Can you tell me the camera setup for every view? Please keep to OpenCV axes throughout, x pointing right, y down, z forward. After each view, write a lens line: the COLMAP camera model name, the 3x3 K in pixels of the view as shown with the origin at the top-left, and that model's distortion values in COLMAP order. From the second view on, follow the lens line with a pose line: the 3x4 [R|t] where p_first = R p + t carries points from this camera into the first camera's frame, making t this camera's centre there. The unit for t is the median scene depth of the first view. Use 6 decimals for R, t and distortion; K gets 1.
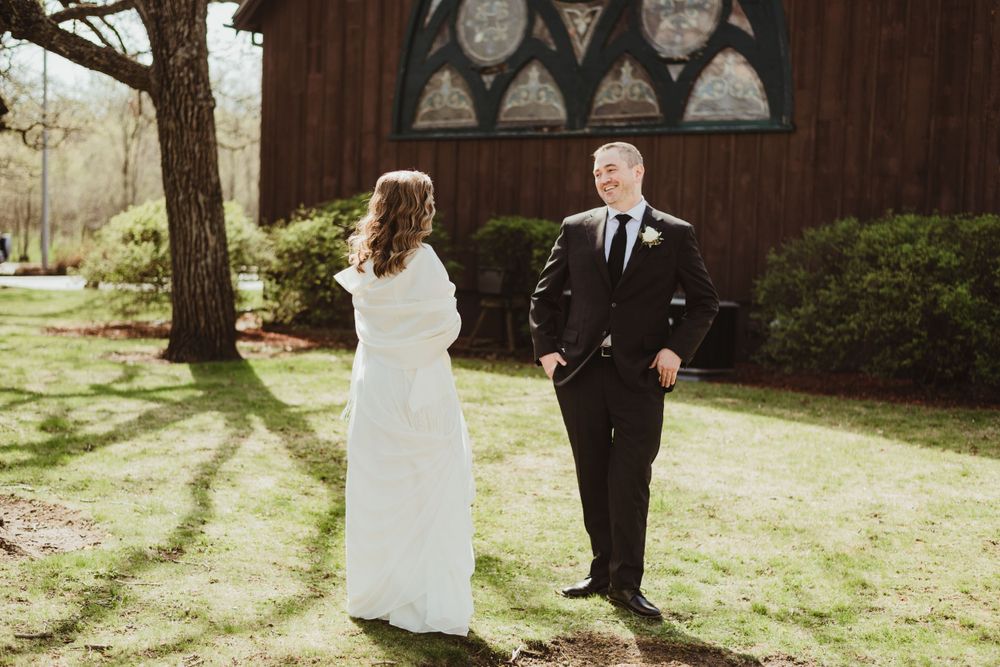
lens RADIAL K [[1432.3, 0, 500.0], [0, 1432.3, 333.5], [0, 0, 1]] dist [-0.012239, 0.032127]
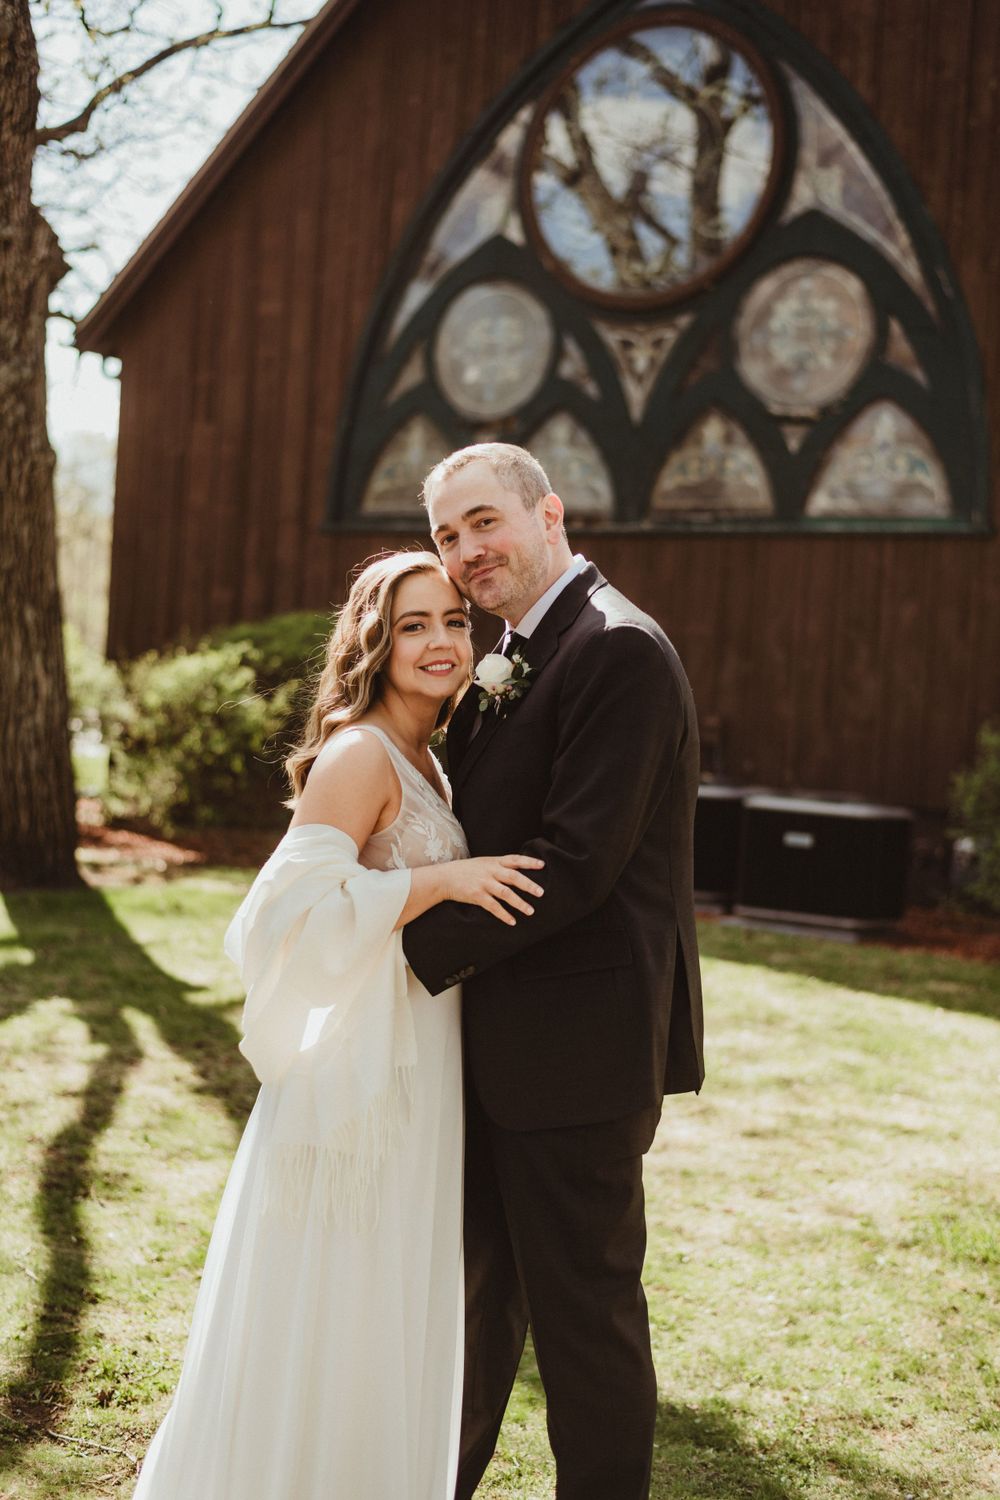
lens RADIAL K [[1868.3, 0, 470.4], [0, 1868.3, 750.9], [0, 0, 1]] dist [-0.038285, -0.010355]
pose [[0.997769, 0.025005, 0.061893, -0.070985], [-0.023196, 0.999288, -0.029769, -0.018792], [-0.062594, 0.028267, 0.997639, 0.211061]]
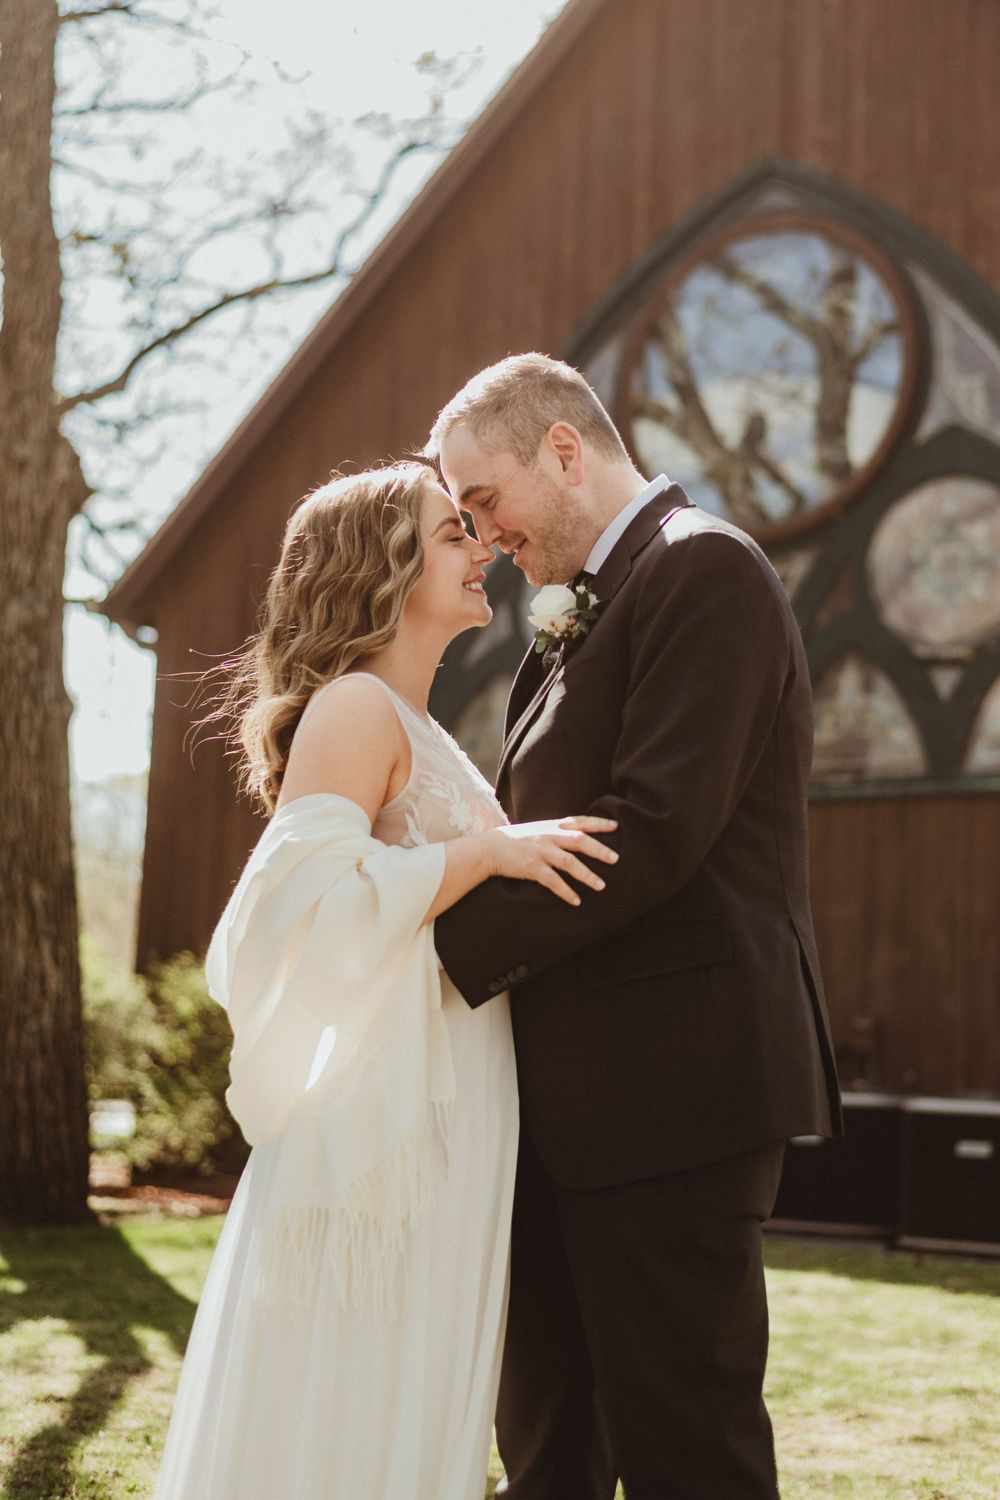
lens RADIAL K [[2203.0, 0, 567.7], [0, 2203.0, 746.7], [0, 0, 1]] dist [-0.062901, 0.007552]
pose [[0.998567, 0.017196, 0.050678, -0.063085], [-0.005341, 0.974261, -0.225360, 0.026579], [-0.053249, 0.224766, 0.972957, 0.231973]]
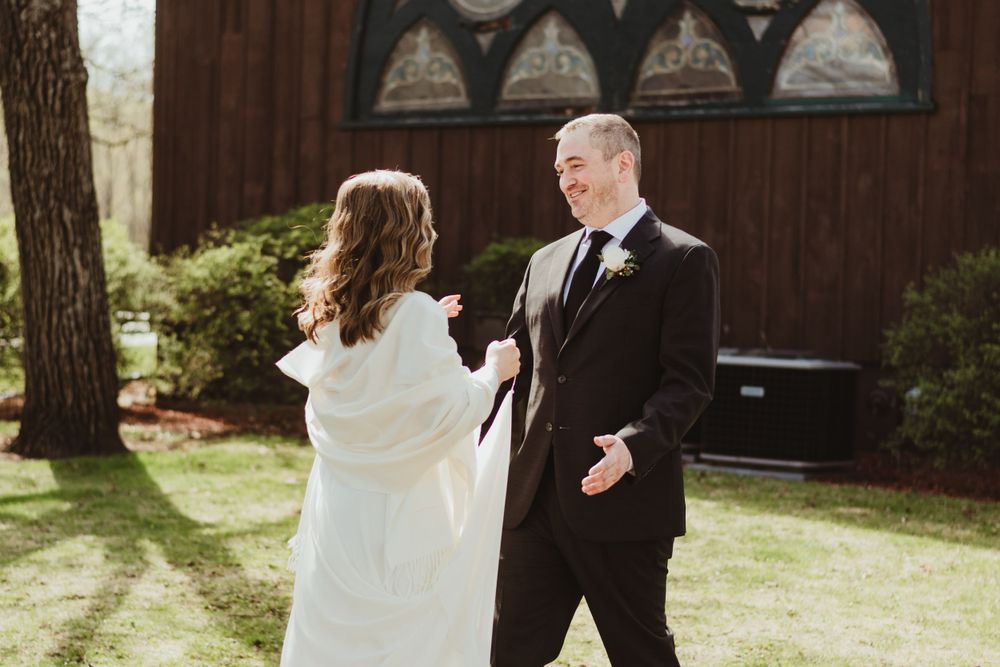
lens RADIAL K [[1988.6, 0, 500.0], [0, 1988.6, 333.5], [0, 0, 1]] dist [-0.023079, -0.007958]
pose [[0.999918, -0.007540, 0.010350, -0.013529], [0.007873, 0.999438, -0.032596, -0.006091], [-0.010099, 0.032675, 0.999415, 0.057201]]
